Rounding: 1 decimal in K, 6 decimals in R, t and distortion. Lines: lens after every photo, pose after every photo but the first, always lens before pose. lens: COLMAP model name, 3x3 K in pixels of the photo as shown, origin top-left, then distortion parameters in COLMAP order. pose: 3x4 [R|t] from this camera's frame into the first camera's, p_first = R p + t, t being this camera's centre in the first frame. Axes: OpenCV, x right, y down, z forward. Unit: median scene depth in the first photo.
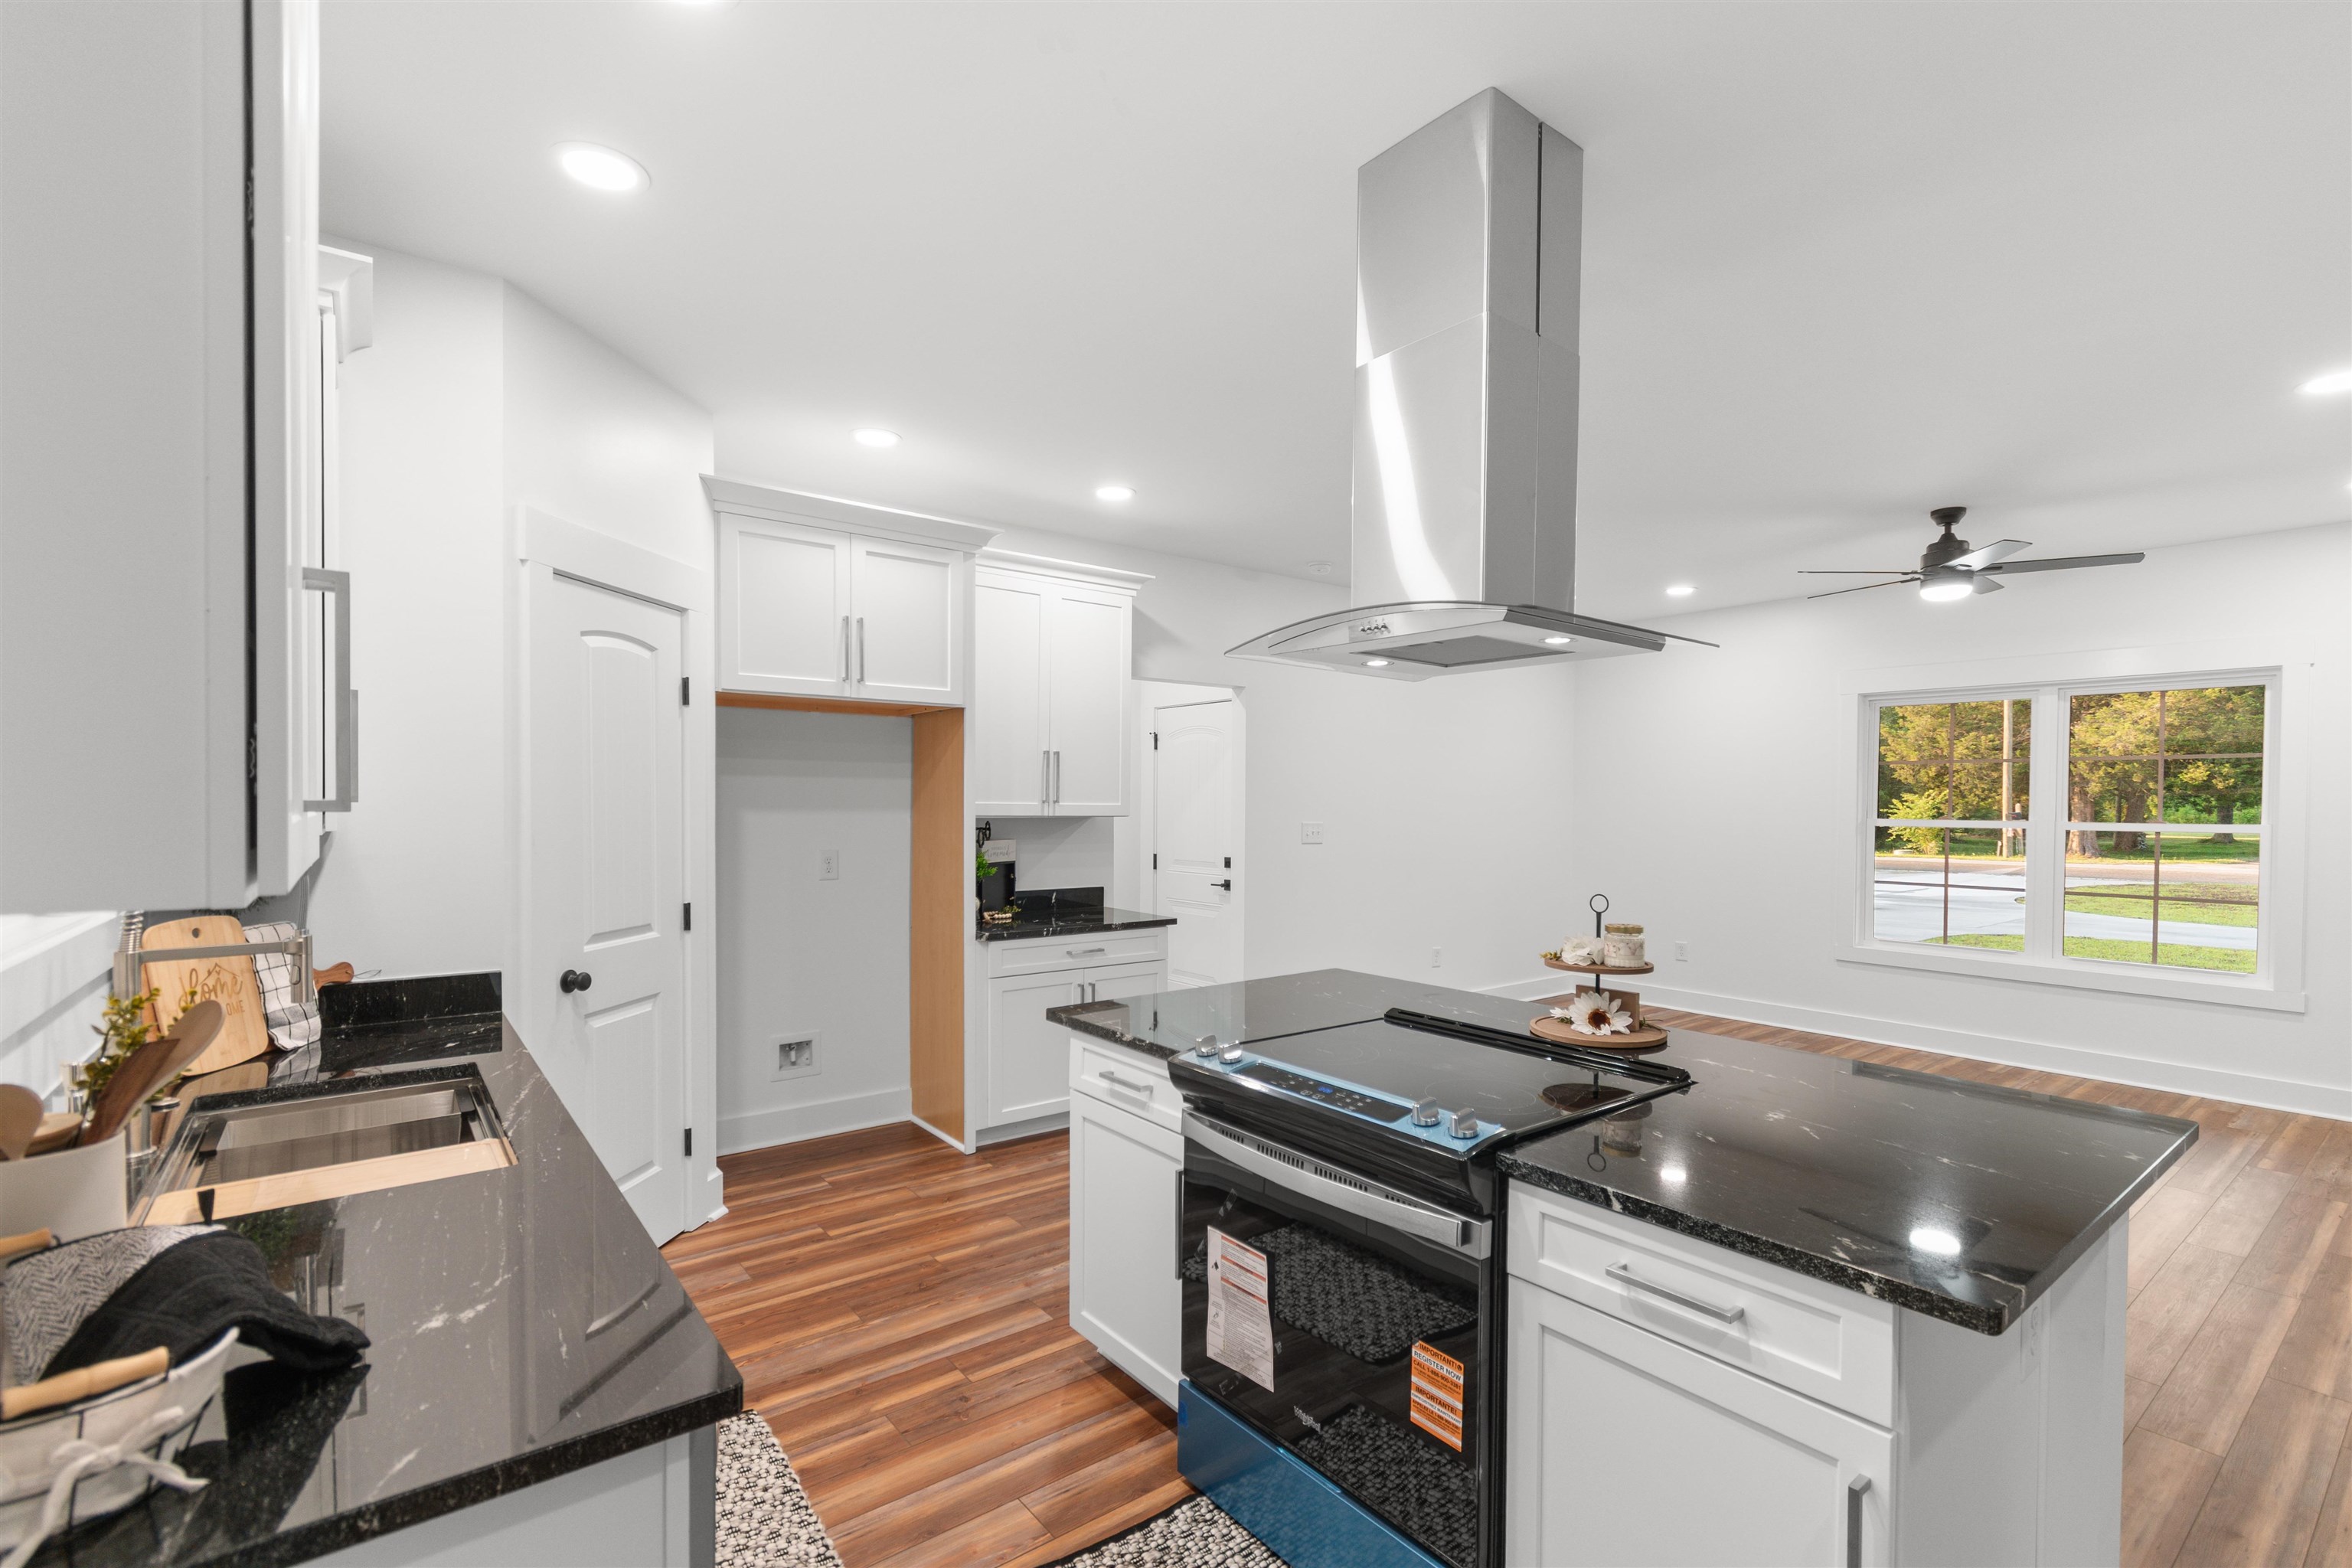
lens RADIAL K [[1039.5, 0, 1183.1], [0, 1039.5, 819.6], [0, 0, 1]] dist [0.002277, 0.000728]
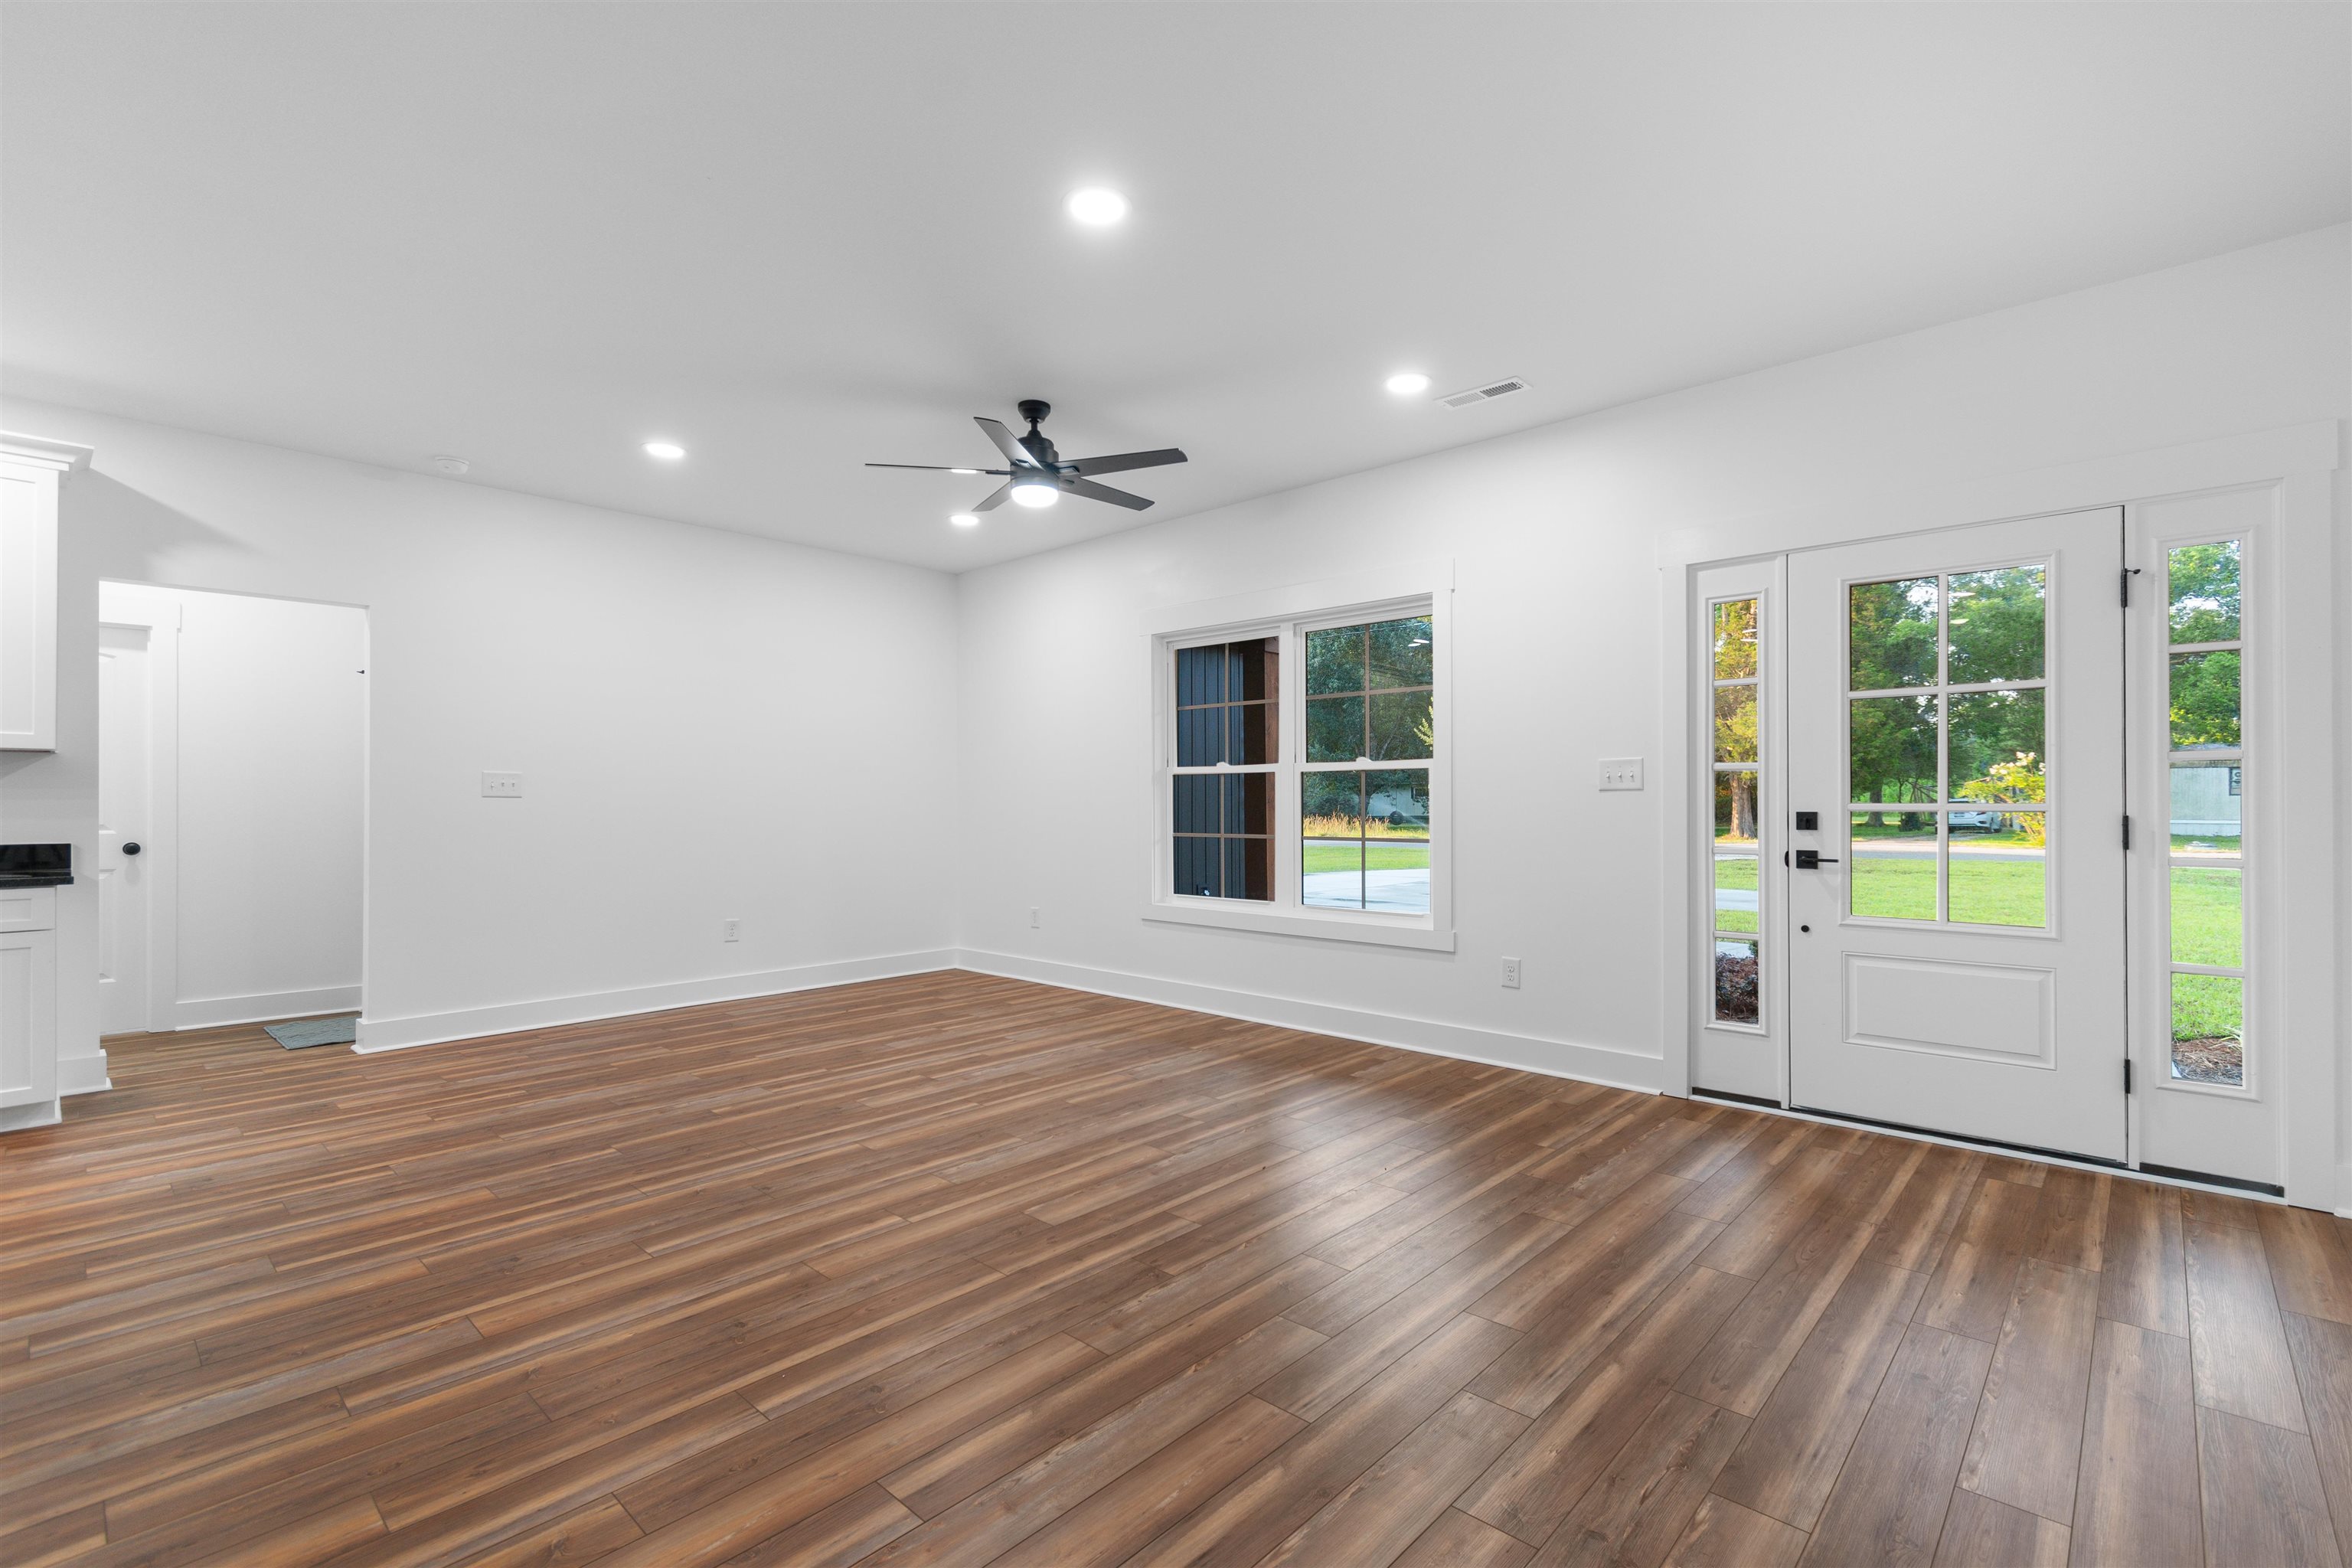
lens RADIAL K [[1039.5, 0, 1179.6], [0, 1039.5, 795.3], [0, 0, 1]] dist [0.002277, 0.000728]
pose [[0.986580, -0.006273, 0.163155, 0.707744], [0.009913, 0.999720, -0.021503, 0.061559], [-0.162974, 0.022832, 0.986366, 0.095596]]
